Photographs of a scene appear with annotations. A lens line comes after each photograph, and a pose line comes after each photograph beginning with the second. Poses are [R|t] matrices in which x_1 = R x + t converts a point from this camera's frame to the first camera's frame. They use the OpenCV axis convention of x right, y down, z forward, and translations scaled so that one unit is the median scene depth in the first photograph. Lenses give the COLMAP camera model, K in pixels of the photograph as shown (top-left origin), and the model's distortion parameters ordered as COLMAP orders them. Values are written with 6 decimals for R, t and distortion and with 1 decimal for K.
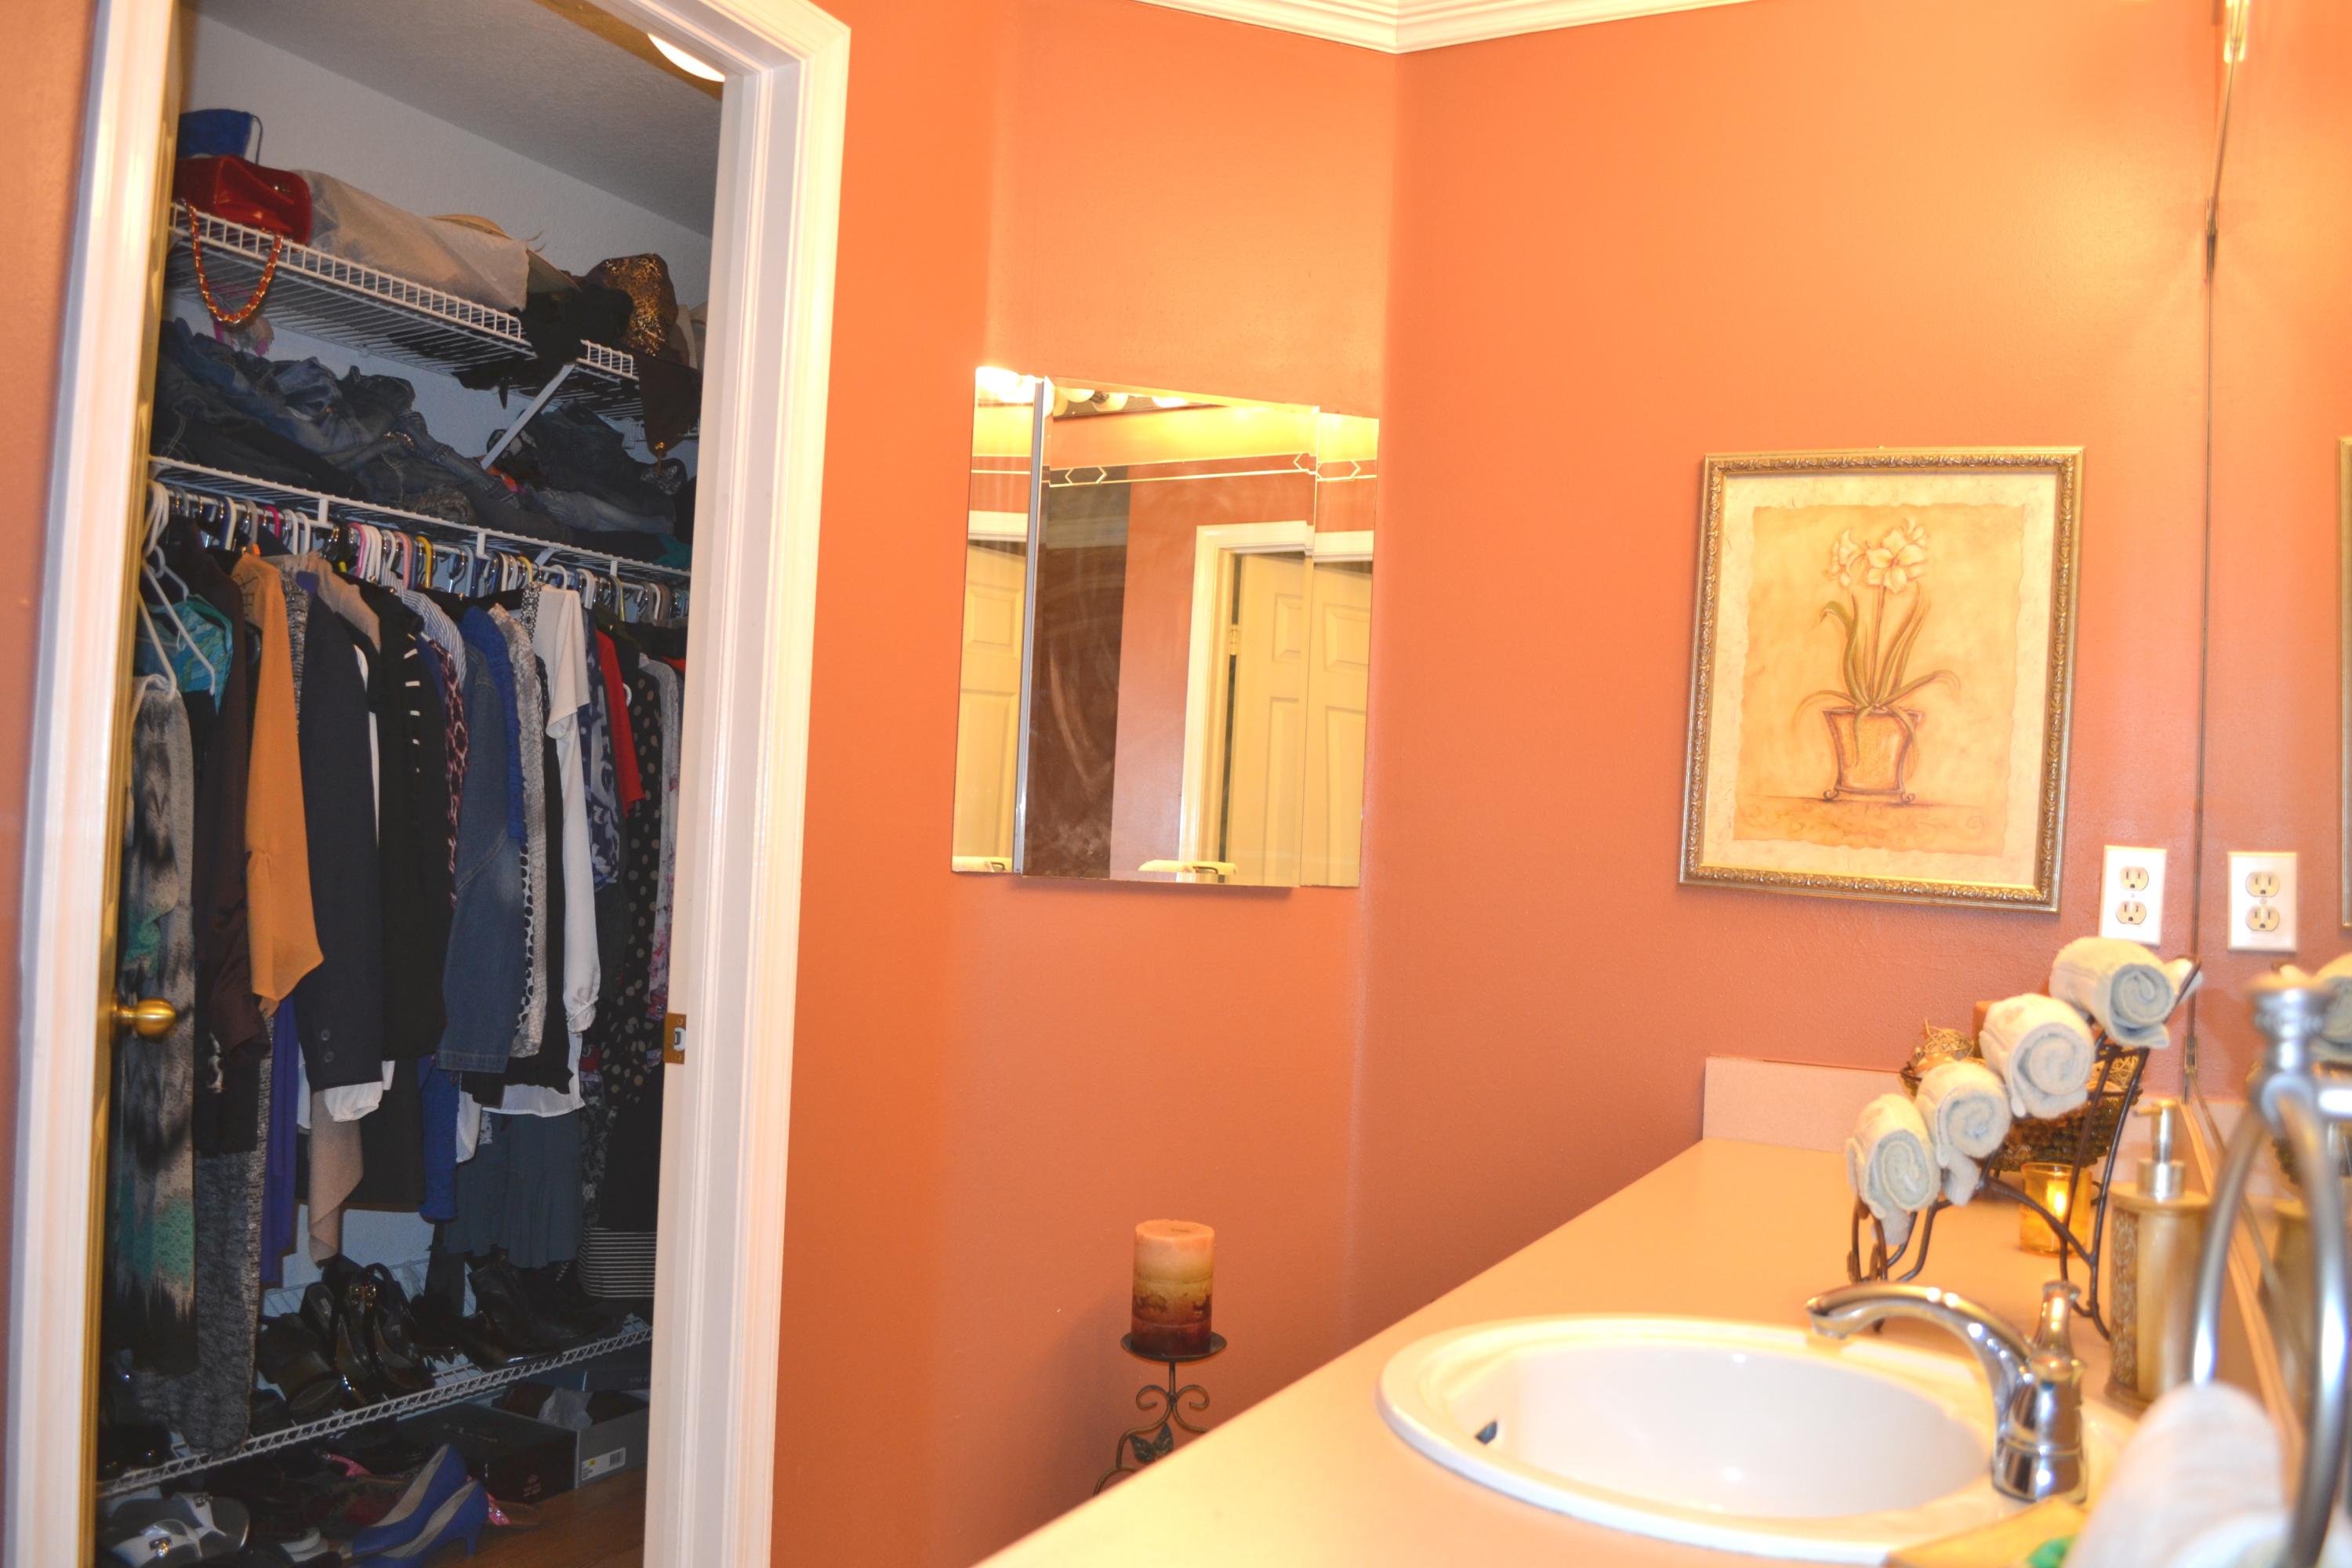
lens RADIAL K [[1918.5, 0, 1172.1], [0, 1918.5, 785.4], [0, 0, 1]] dist [-0.083570, 0.016551]
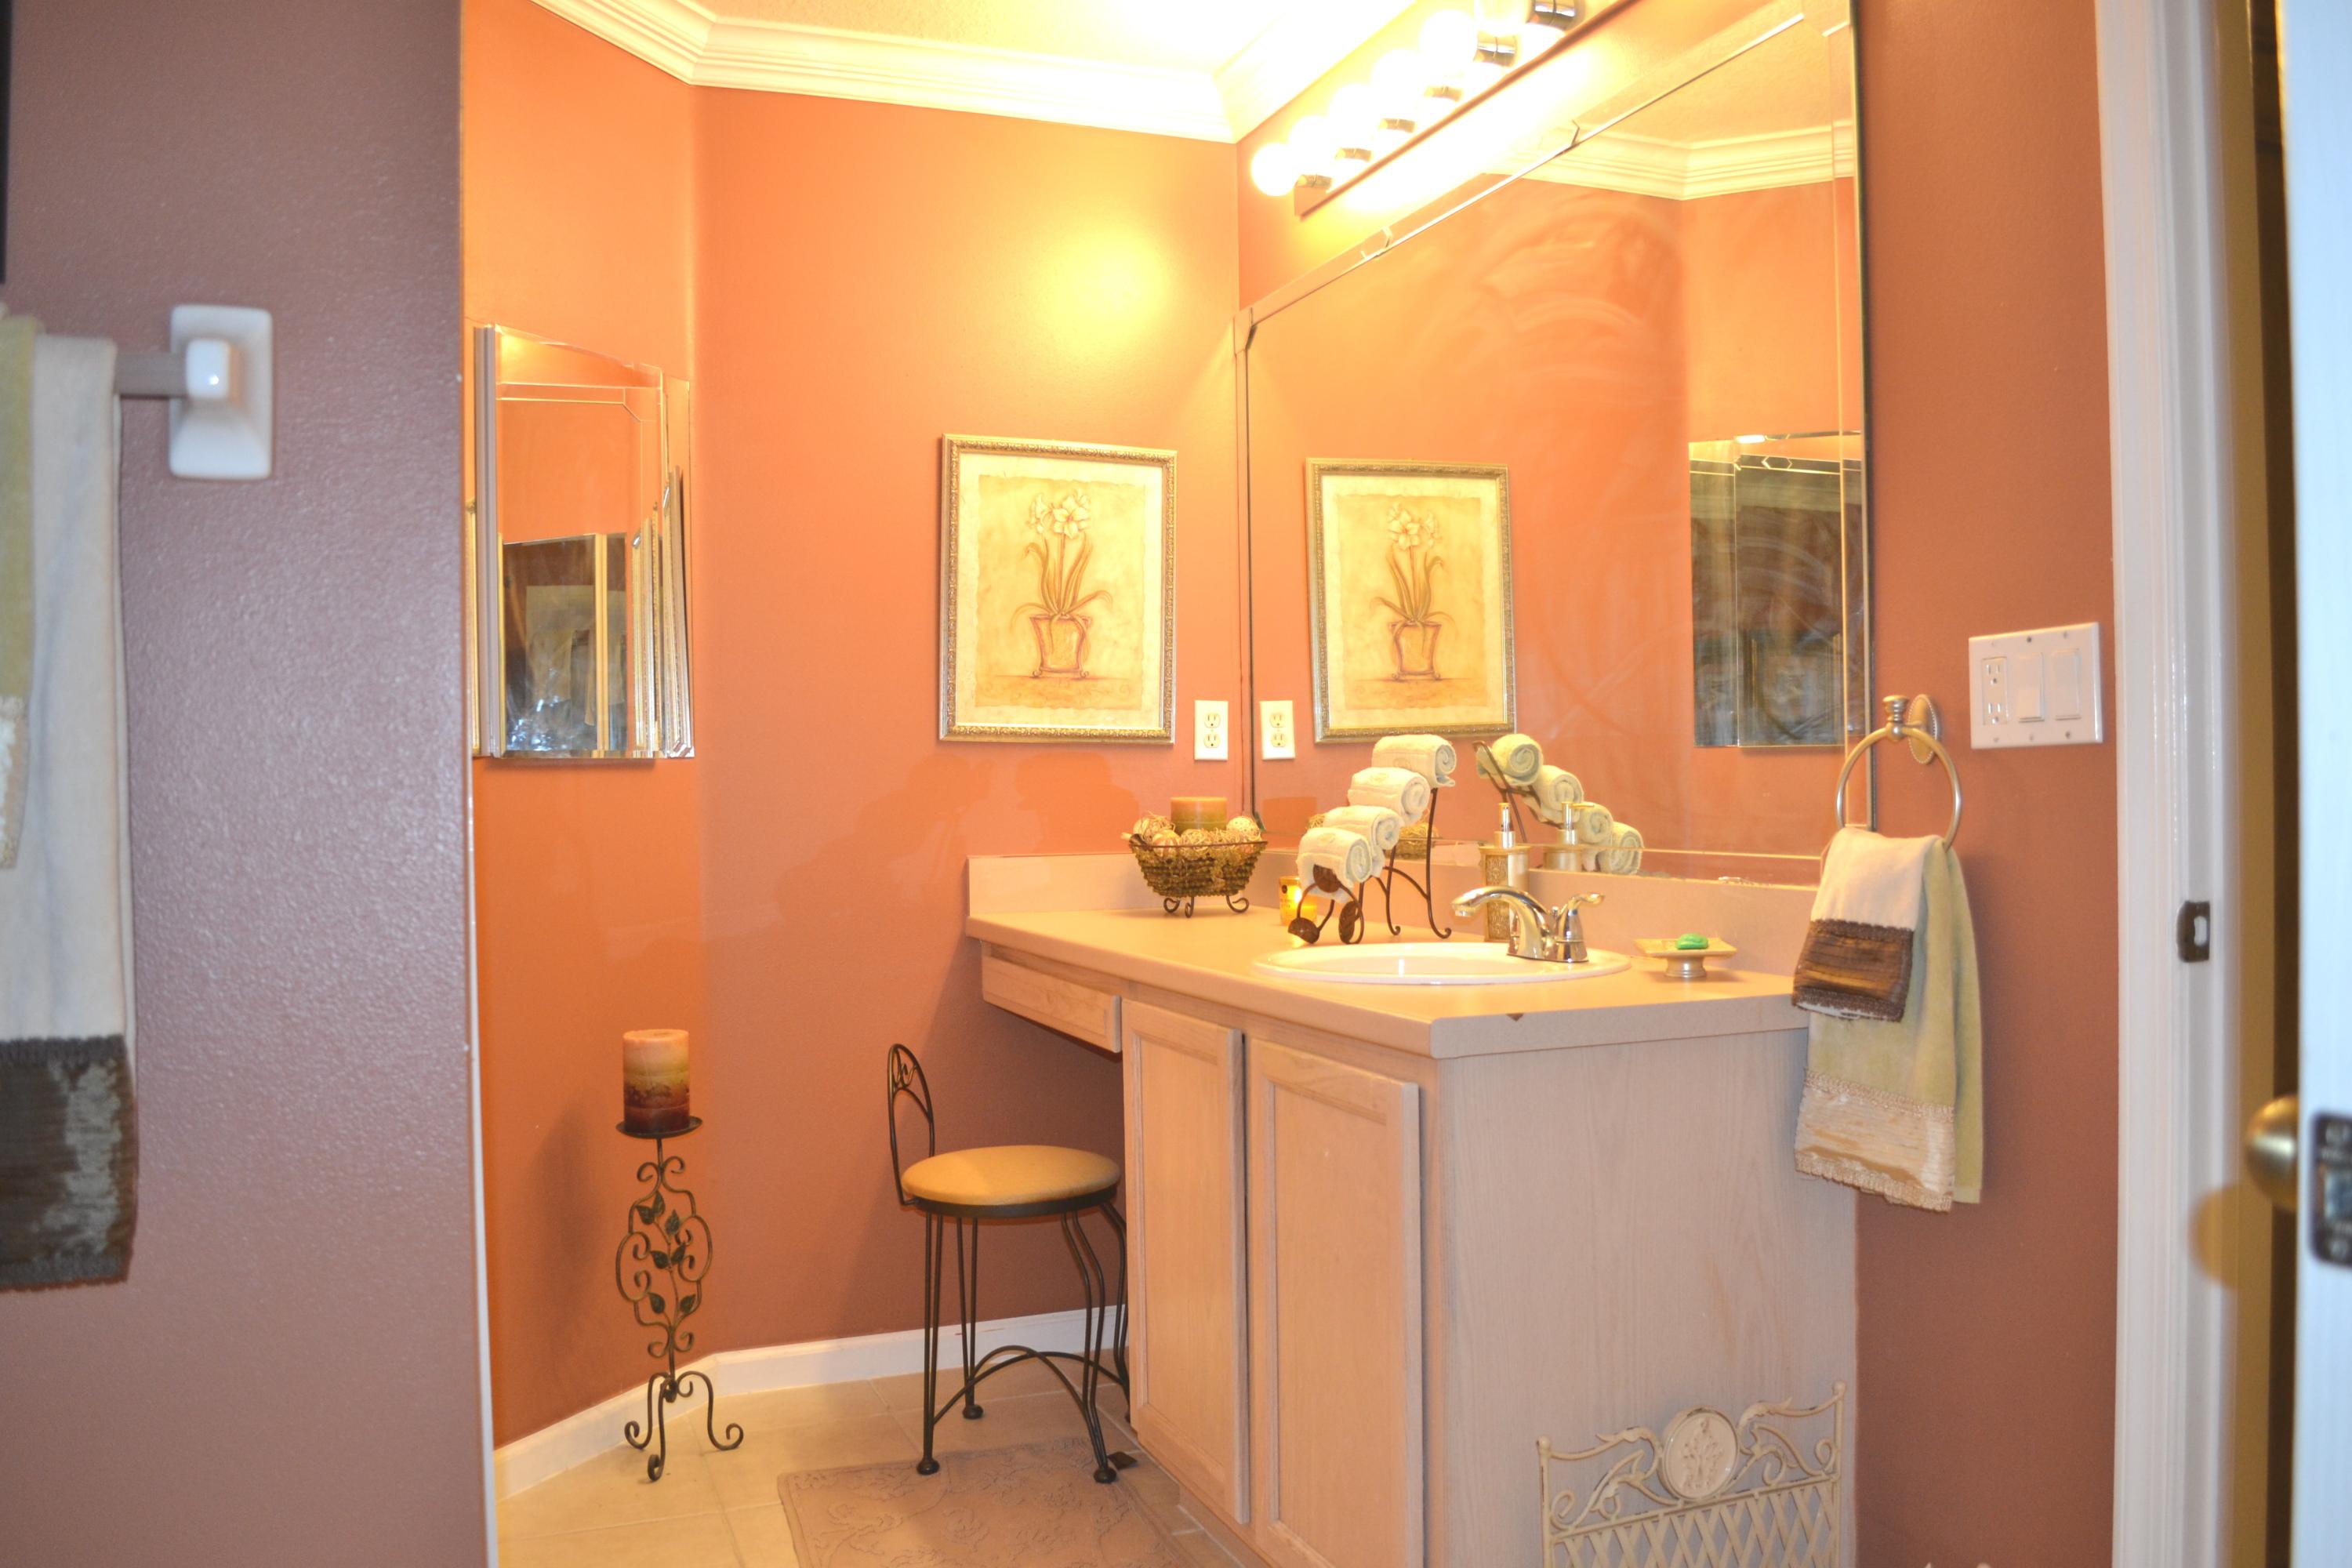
lens RADIAL K [[1918.5, 0, 1171.2], [0, 1918.5, 787.5], [0, 0, 1]] dist [-0.083570, 0.016551]
pose [[0.654191, -0.057281, 0.754157, -0.721501], [0.024517, 0.998210, 0.054550, 0.014764], [-0.755932, -0.017196, 0.654424, -0.061166]]
